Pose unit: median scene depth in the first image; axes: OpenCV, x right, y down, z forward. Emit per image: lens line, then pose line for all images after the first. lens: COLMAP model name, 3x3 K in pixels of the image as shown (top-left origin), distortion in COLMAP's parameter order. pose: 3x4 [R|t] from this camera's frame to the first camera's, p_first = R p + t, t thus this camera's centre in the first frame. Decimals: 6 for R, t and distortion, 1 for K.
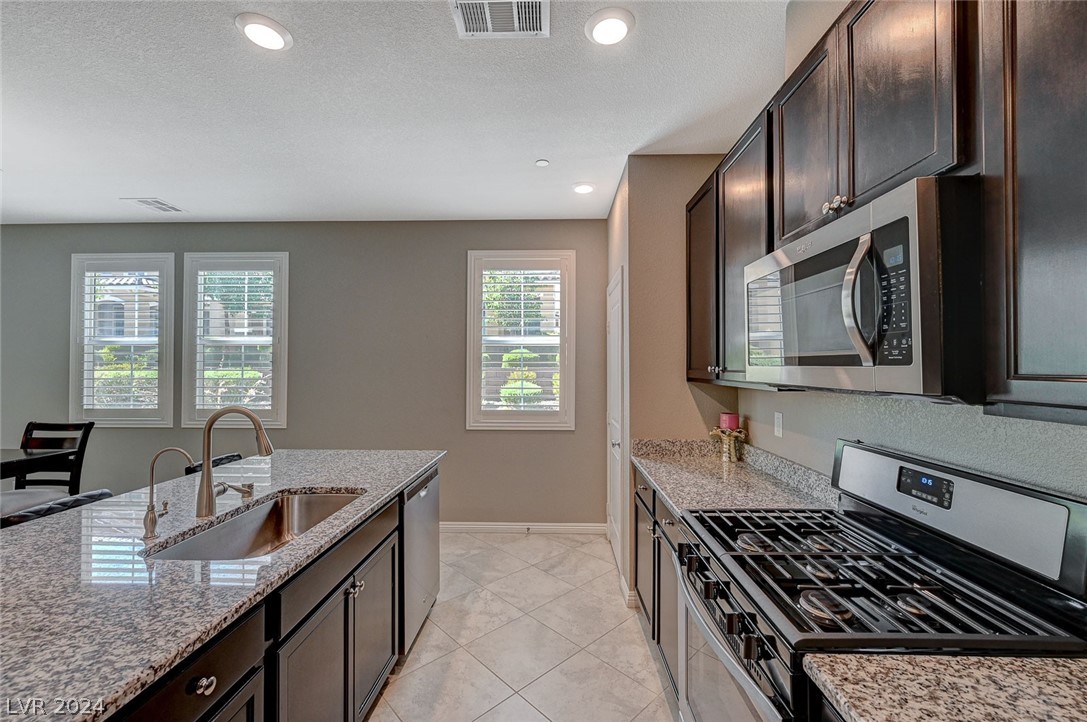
lens RADIAL K [[442.2, 0, 544.9], [0, 442.2, 360.9], [0, 0, 1]] dist [0.000839, -0.000093]
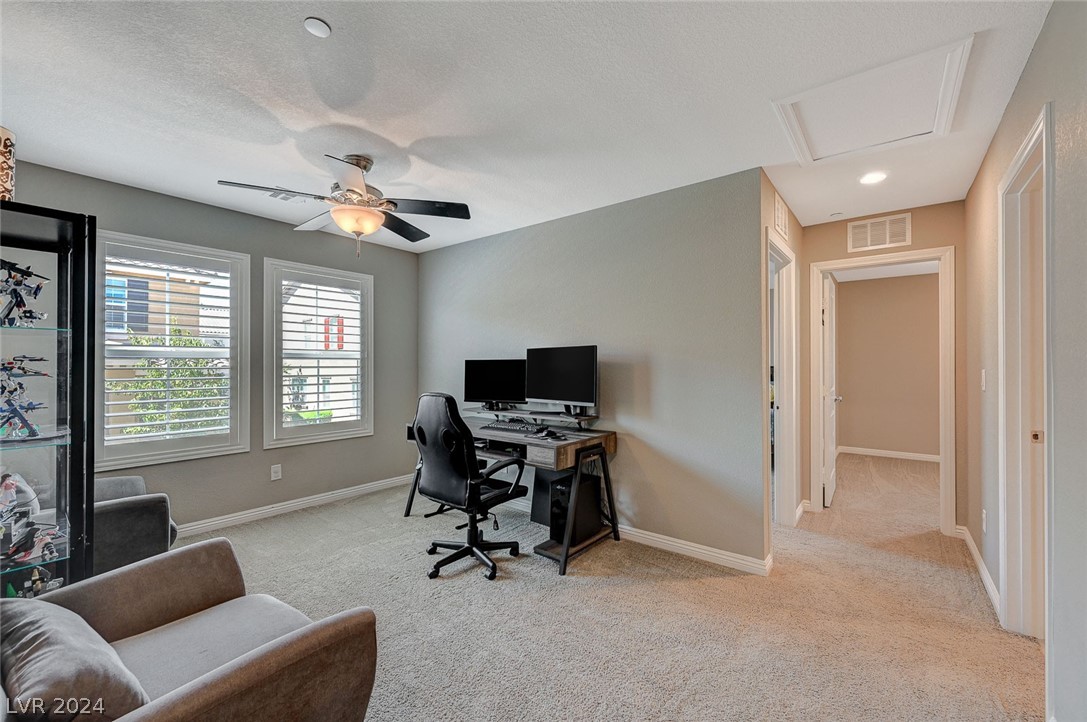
lens RADIAL K [[438.7, 0, 545.3], [0, 438.7, 360.3], [0, 0, 1]] dist [0.000101, -0.000216]
pose [[0.596111, 0.008635, 0.802856, -1.744953], [-0.007224, 0.999959, -0.005391, -0.047602], [-0.802870, -0.002586, 0.596149, -0.003447]]
